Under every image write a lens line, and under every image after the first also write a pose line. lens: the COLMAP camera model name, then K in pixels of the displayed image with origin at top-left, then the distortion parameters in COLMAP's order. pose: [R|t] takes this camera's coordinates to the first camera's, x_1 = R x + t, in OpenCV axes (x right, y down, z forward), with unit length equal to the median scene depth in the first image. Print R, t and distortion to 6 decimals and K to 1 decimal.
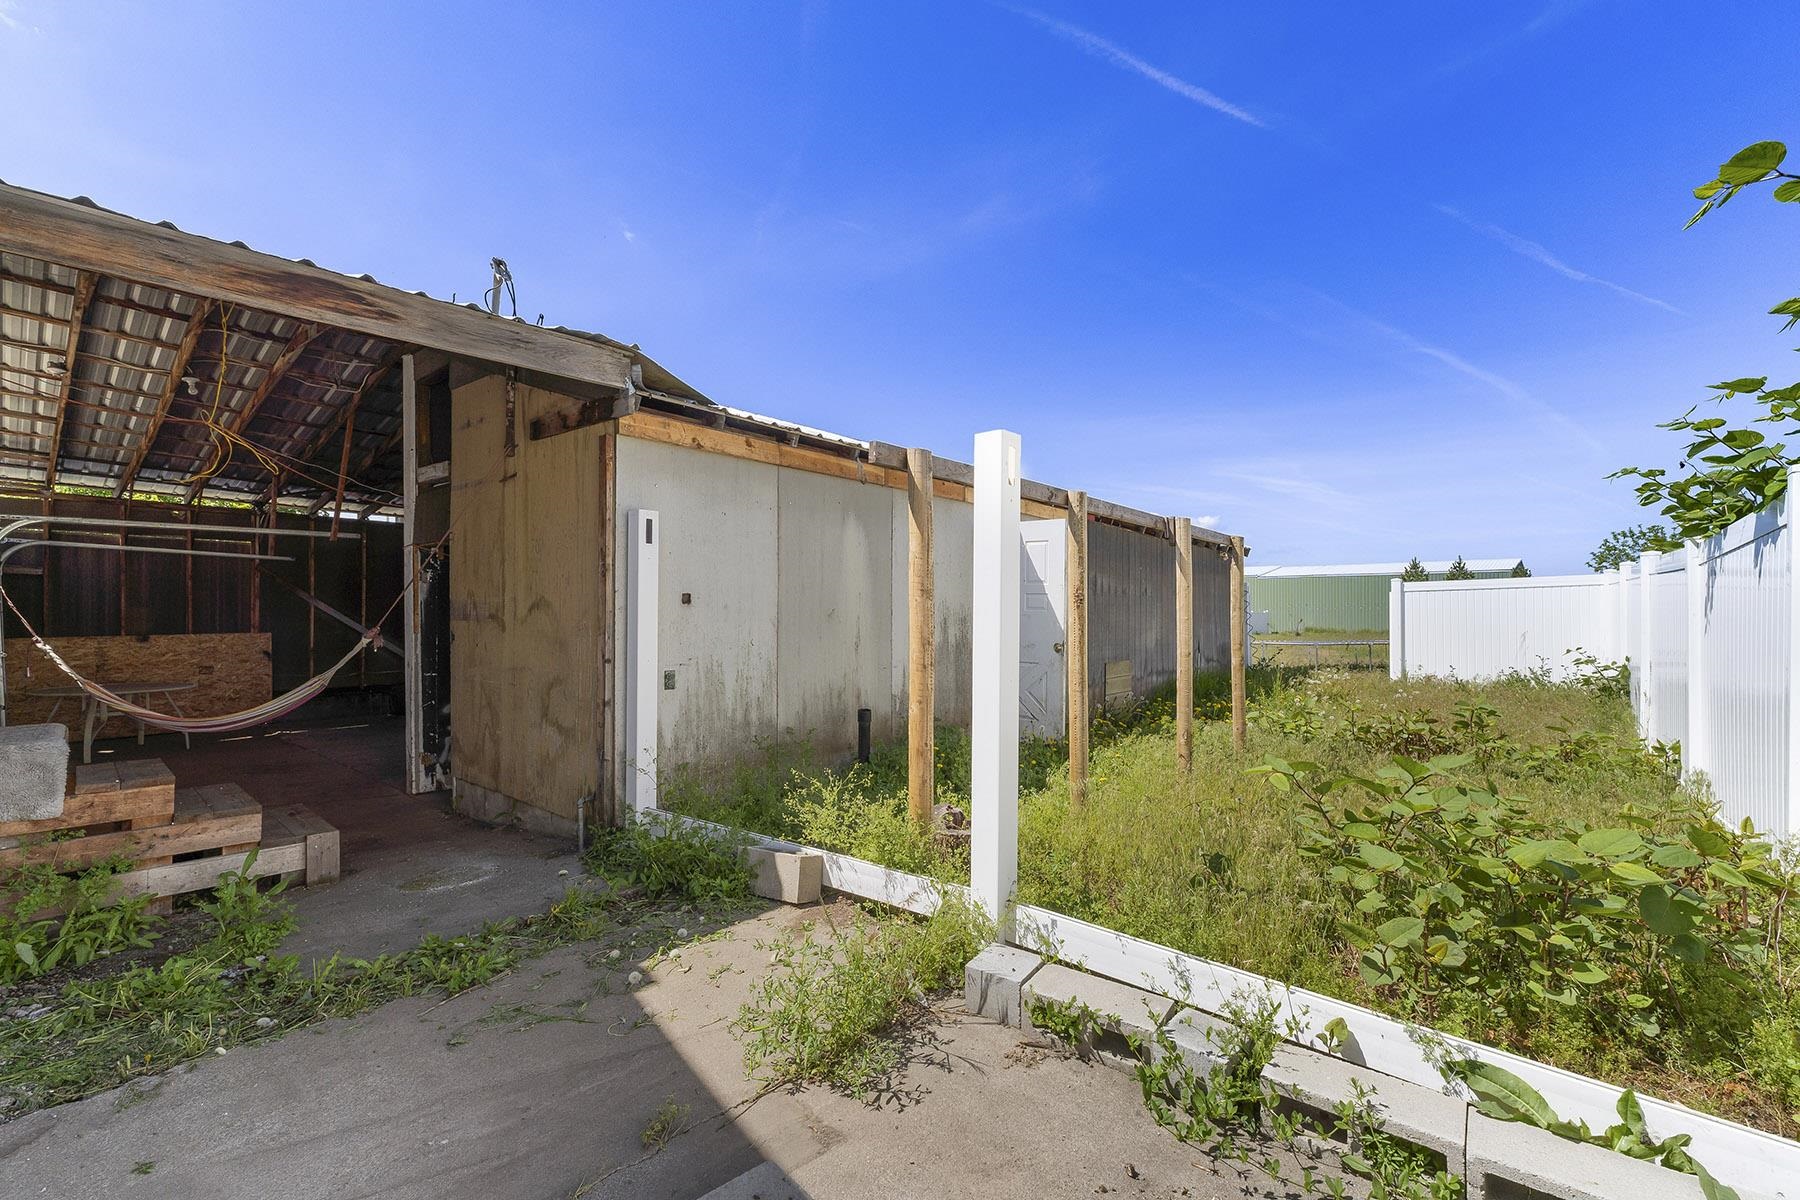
lens RADIAL K [[782.4, 0, 897.3], [0, 782.4, 609.1], [0, 0, 1]] dist [-0.001485, -0.000173]
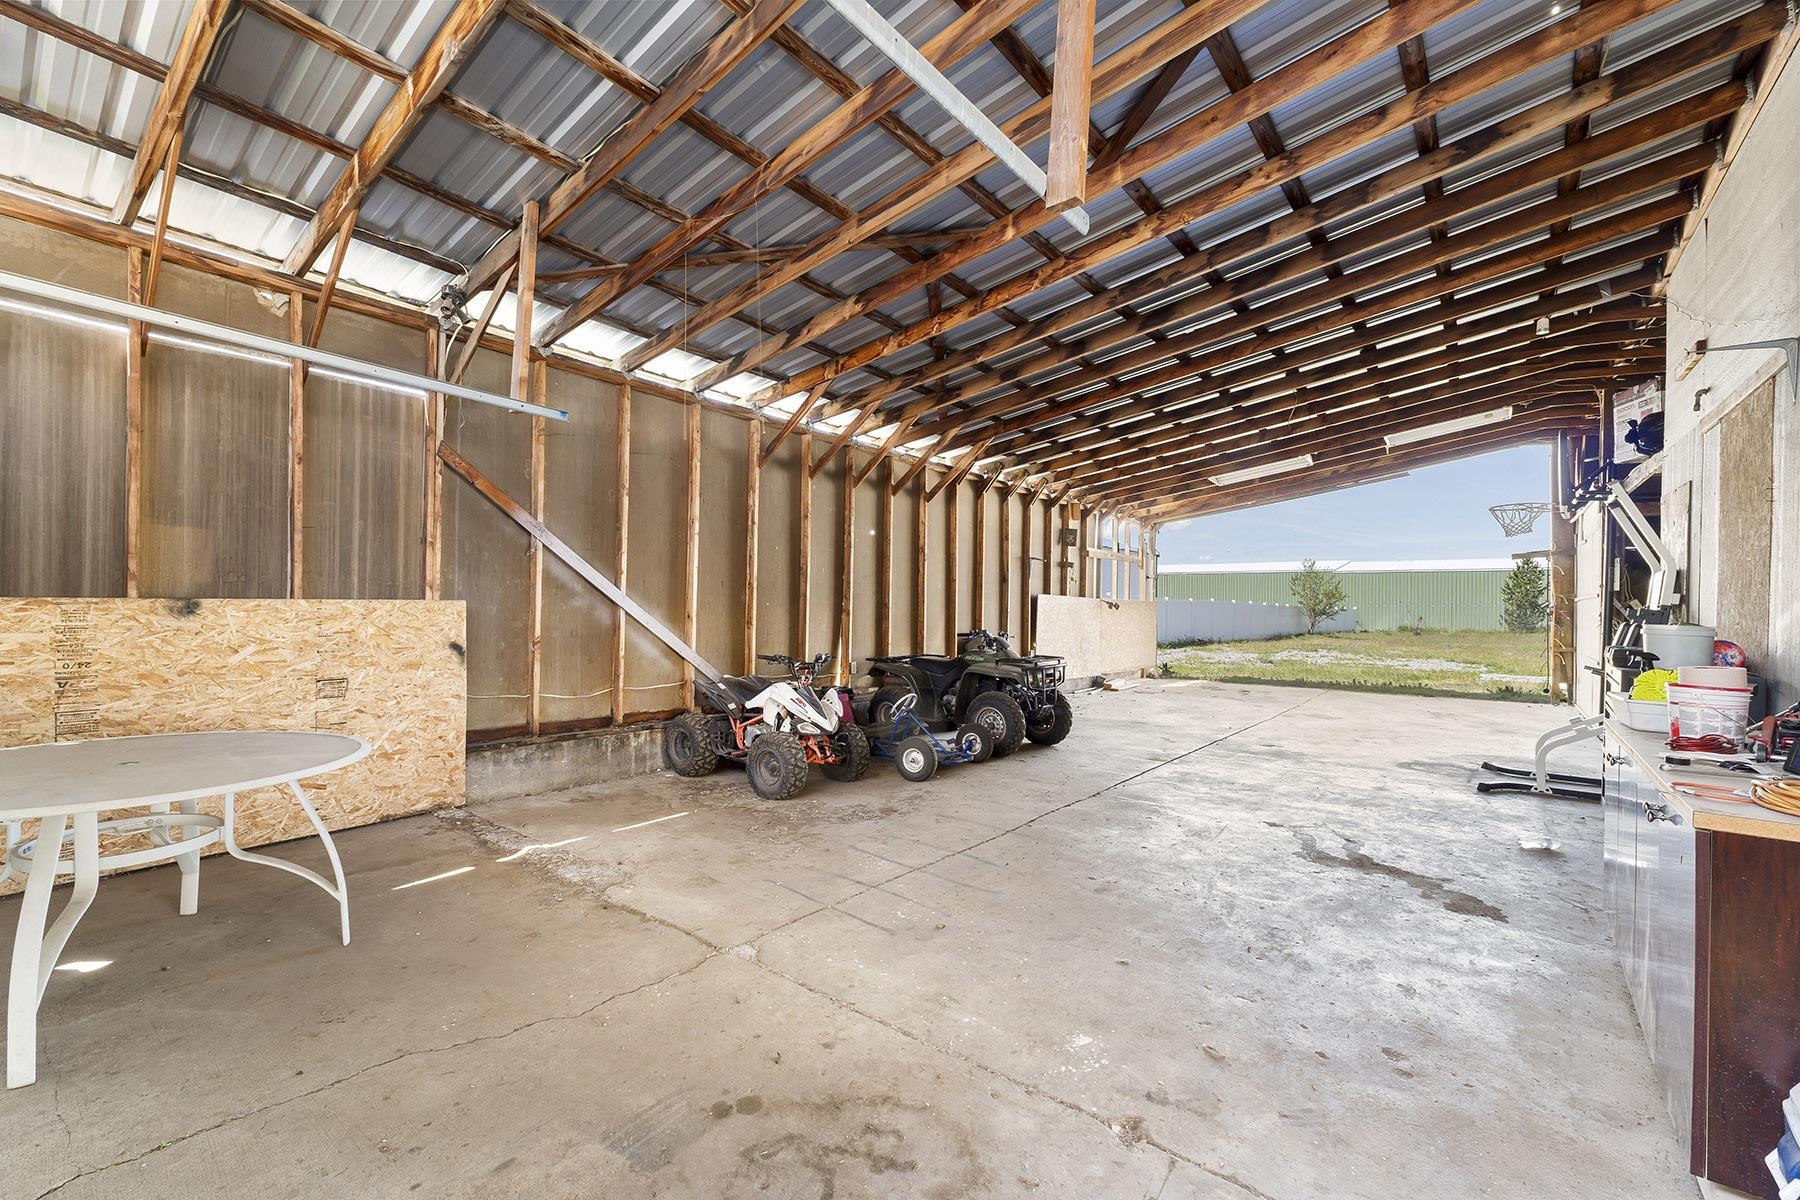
lens RADIAL K [[782.4, 0, 903.3], [0, 782.4, 604.3], [0, 0, 1]] dist [-0.001485, -0.000173]
pose [[0.999533, 0.013482, 0.027409, -0.588203], [-0.013565, 0.999904, 0.002838, 0.028671], [-0.027368, -0.003209, 0.999620, 0.572895]]
